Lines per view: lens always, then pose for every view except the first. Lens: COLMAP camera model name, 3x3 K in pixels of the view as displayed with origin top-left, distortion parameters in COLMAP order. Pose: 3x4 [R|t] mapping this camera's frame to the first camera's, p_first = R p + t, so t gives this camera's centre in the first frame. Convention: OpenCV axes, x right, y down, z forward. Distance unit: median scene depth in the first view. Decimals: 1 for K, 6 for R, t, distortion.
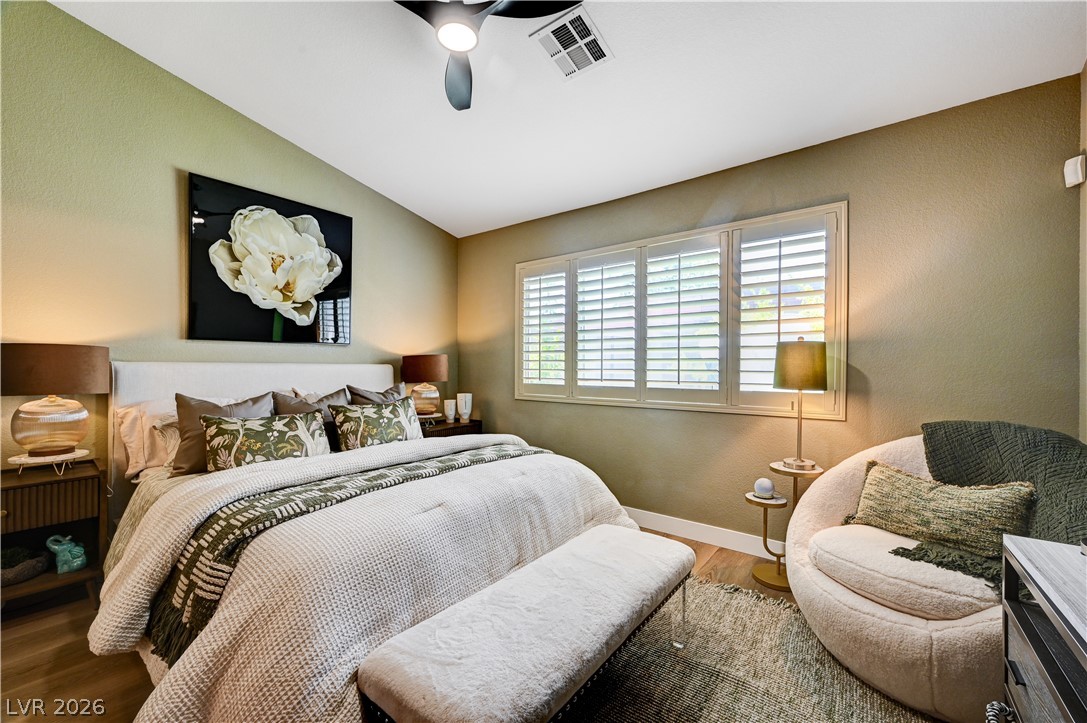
lens RADIAL K [[431.0, 0, 548.6], [0, 431.0, 364.6], [0, 0, 1]] dist [-0.003066, 0.000618]
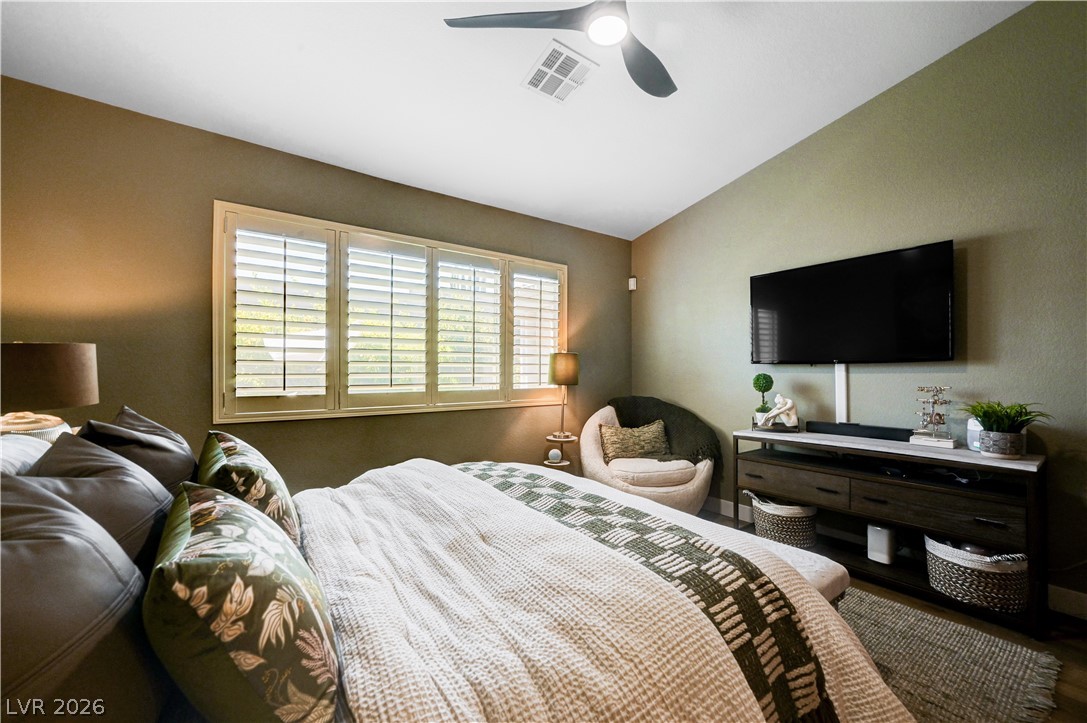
lens RADIAL K [[431.0, 0, 547.0], [0, 431.0, 368.6], [0, 0, 1]] dist [-0.003066, 0.000618]
pose [[0.276467, 0.002136, 0.961021, -0.659475], [-0.004769, 0.999988, -0.000850, 0.001444], [-0.961011, -0.004348, 0.276474, 0.483585]]
